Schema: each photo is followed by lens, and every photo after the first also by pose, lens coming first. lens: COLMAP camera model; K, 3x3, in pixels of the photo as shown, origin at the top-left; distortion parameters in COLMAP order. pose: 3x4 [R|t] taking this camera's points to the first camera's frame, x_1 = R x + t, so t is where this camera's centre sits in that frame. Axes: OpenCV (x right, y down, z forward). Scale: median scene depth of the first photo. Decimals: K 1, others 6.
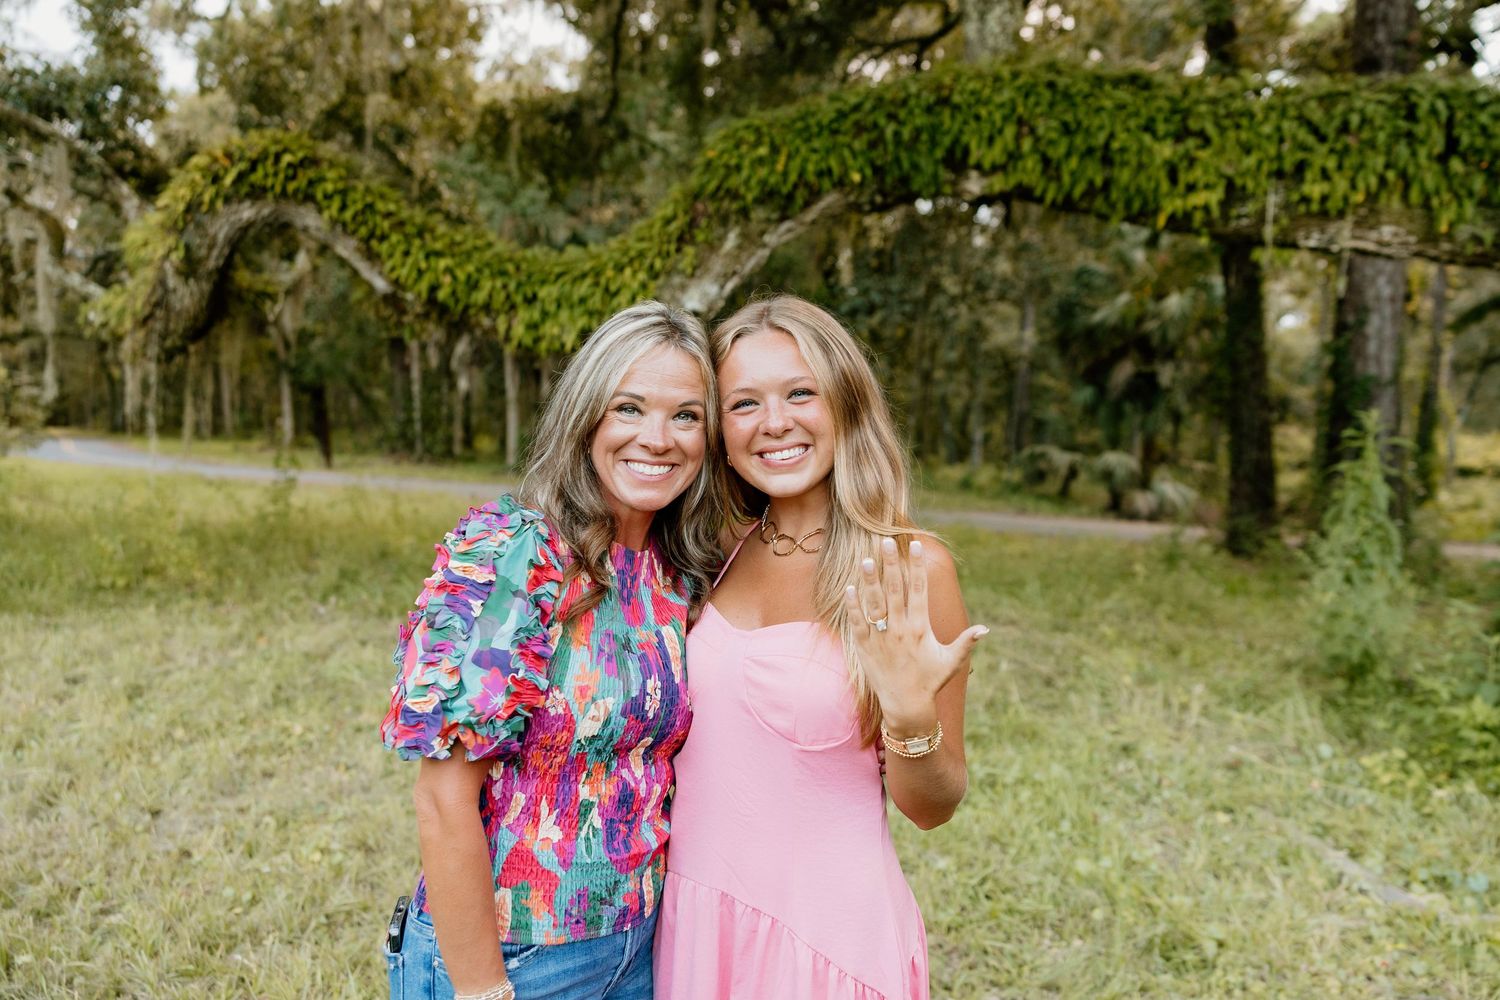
lens RADIAL K [[1190.7, 0, 764.1], [0, 1190.7, 503.3], [0, 0, 1]] dist [-0.003995, 0.019180]
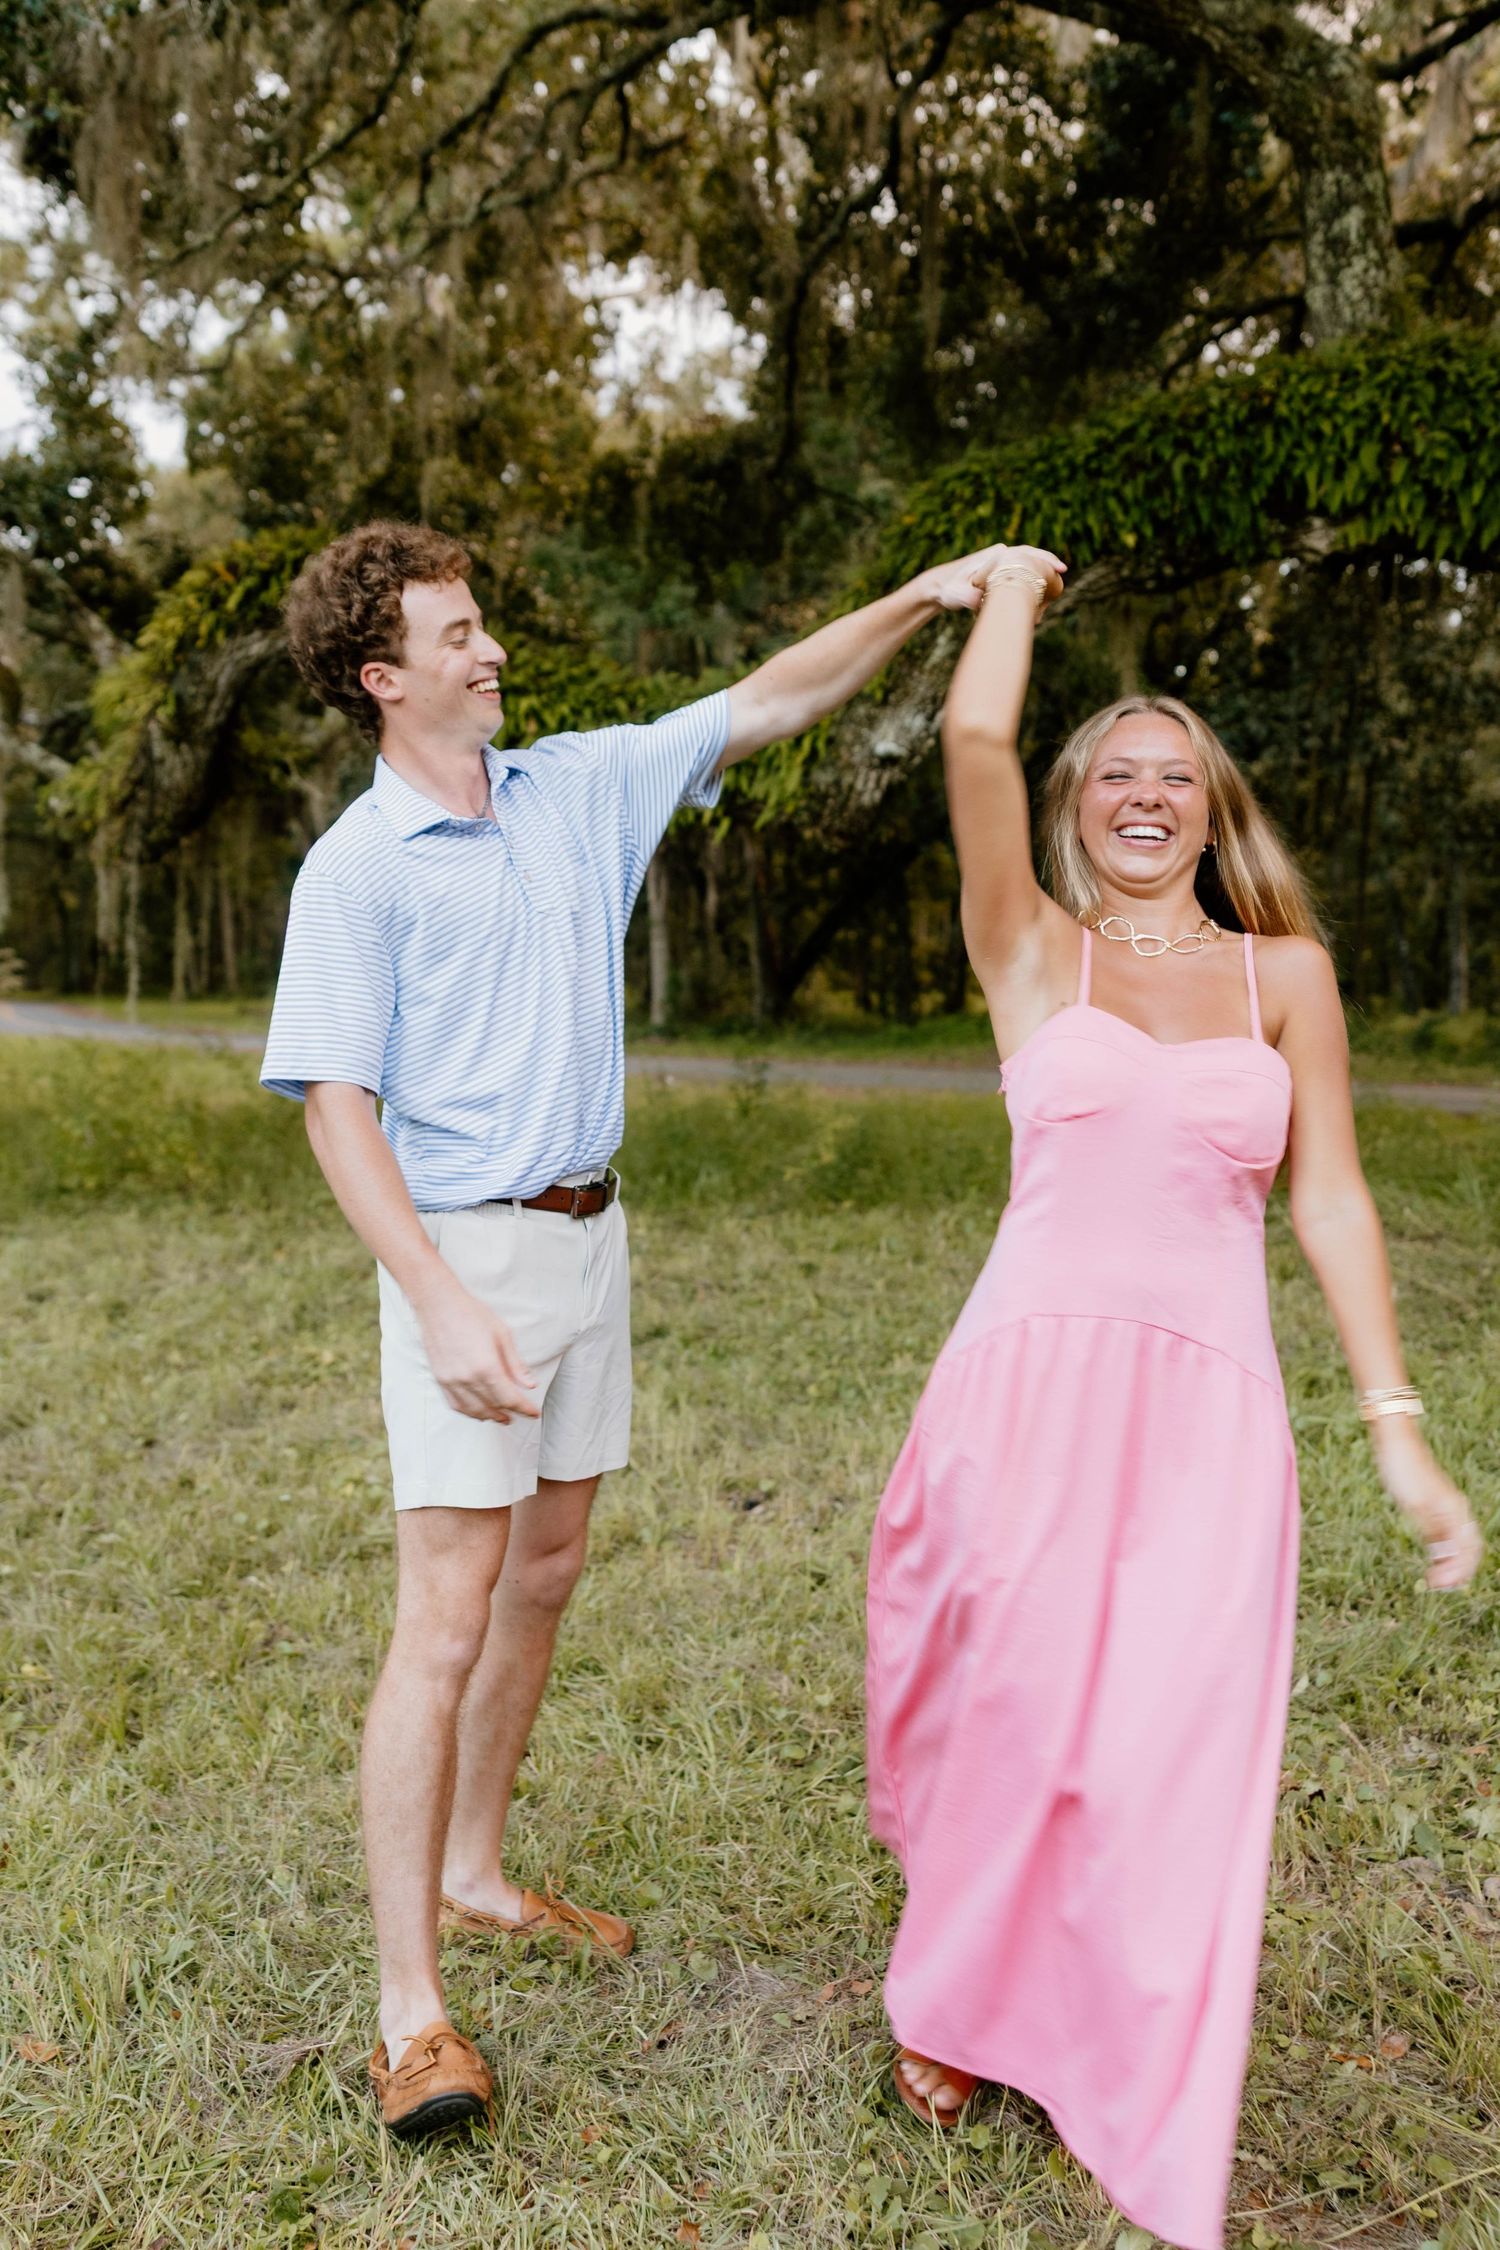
lens RADIAL K [[1993.0, 0, 694.7], [0, 1993.0, 1025.6], [0, 0, 1]] dist [0.008402, -0.005274]
pose [[0.980934, -0.020149, -0.193294, 0.047900], [0.013752, 0.999314, -0.034378, 0.026736], [0.193854, 0.031065, 0.980538, -0.110173]]
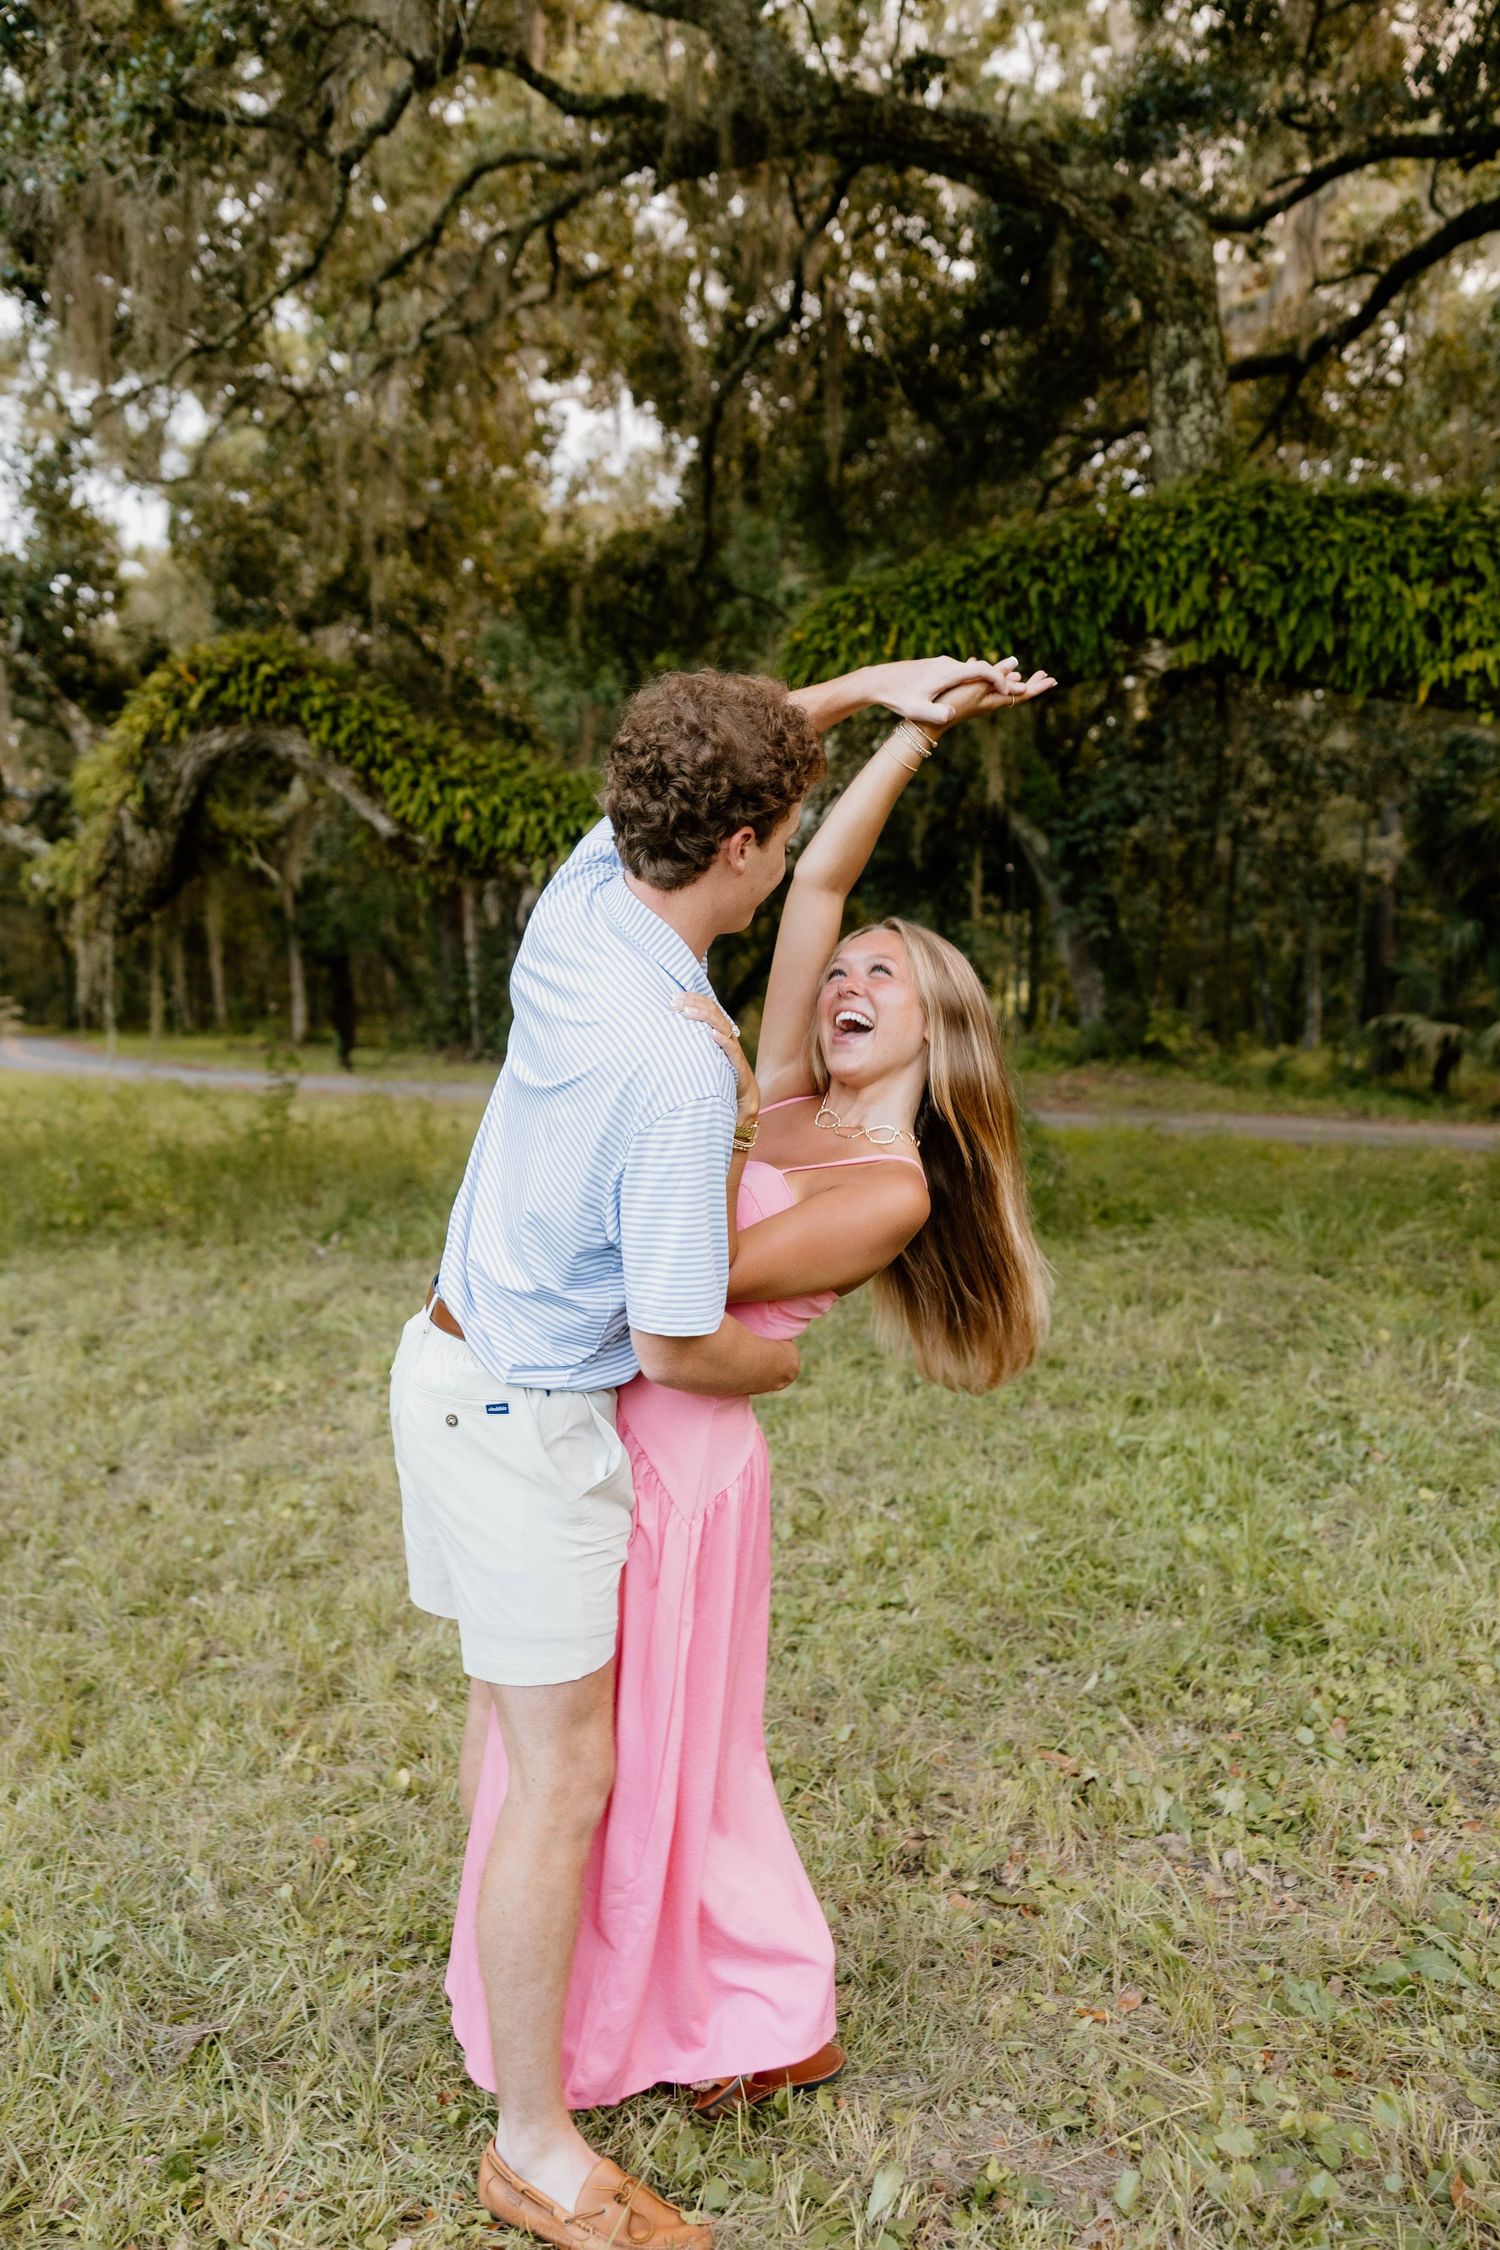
lens RADIAL K [[1786.0, 0, 719.2], [0, 1786.0, 1118.9], [0, 0, 1]] dist [-0.003995, 0.019180]
pose [[0.988311, -0.016515, -0.151554, 0.070702], [0.016881, 0.999857, 0.001129, 0.009078], [0.151514, -0.003674, 0.988448, -0.120099]]
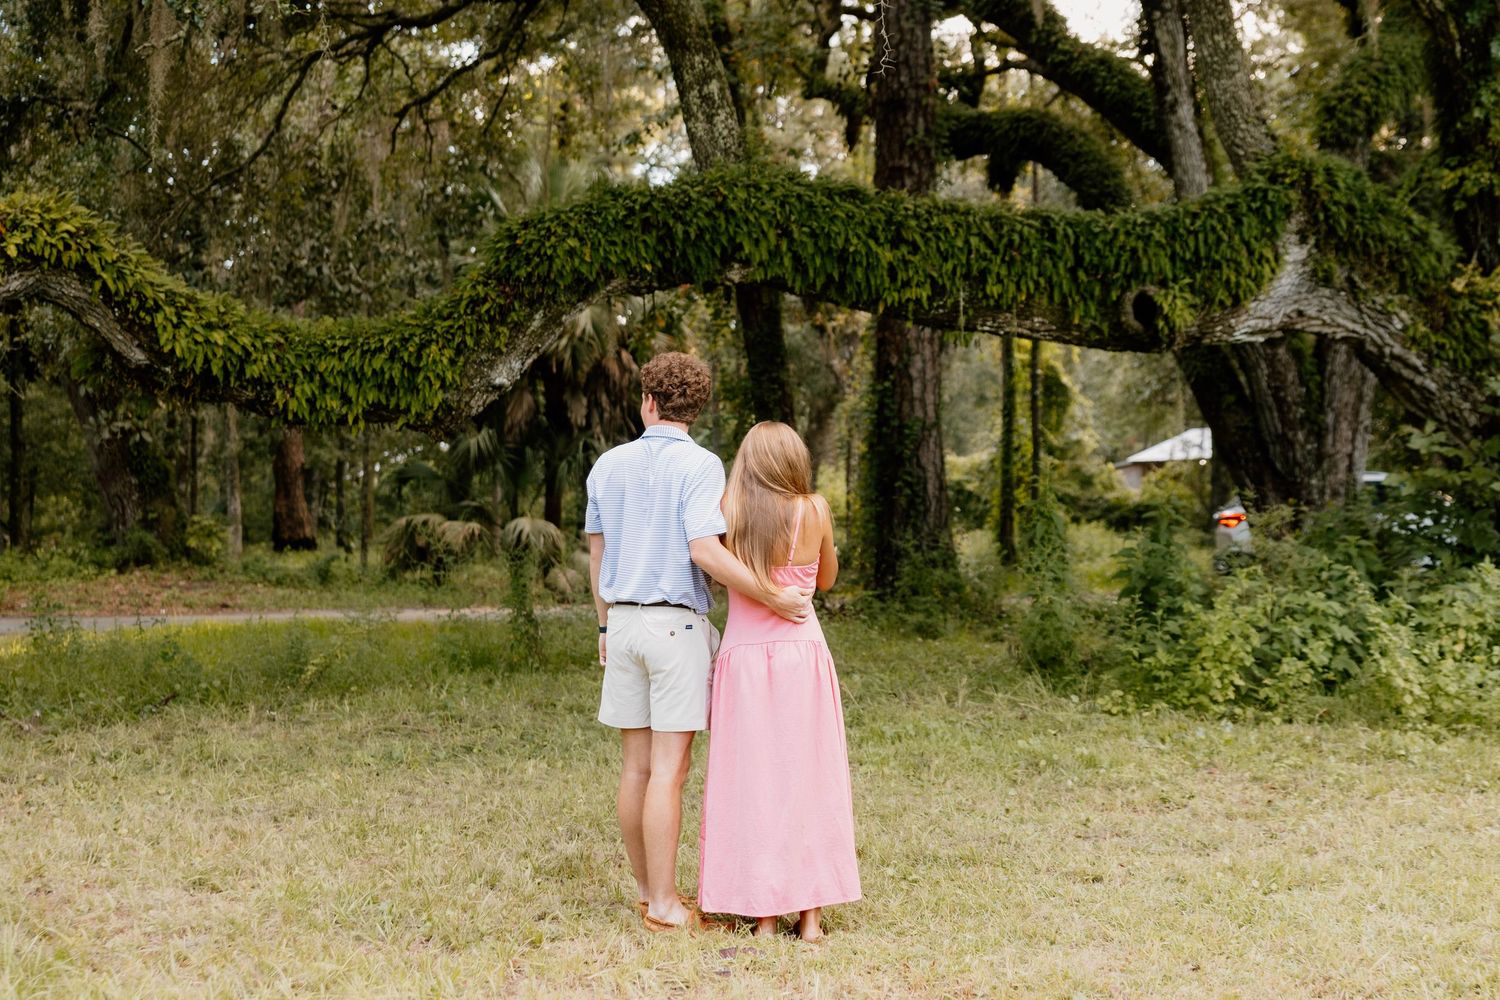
lens RADIAL K [[2279.0, 0, 756.4], [0, 2279.0, 492.8], [0, 0, 1]] dist [0.042399, 0.000000]
pose [[0.849388, -0.040811, 0.526189, -0.949445], [0.073403, 0.996451, -0.041205, 0.034228], [-0.522640, 0.073622, 0.849369, -0.845605]]
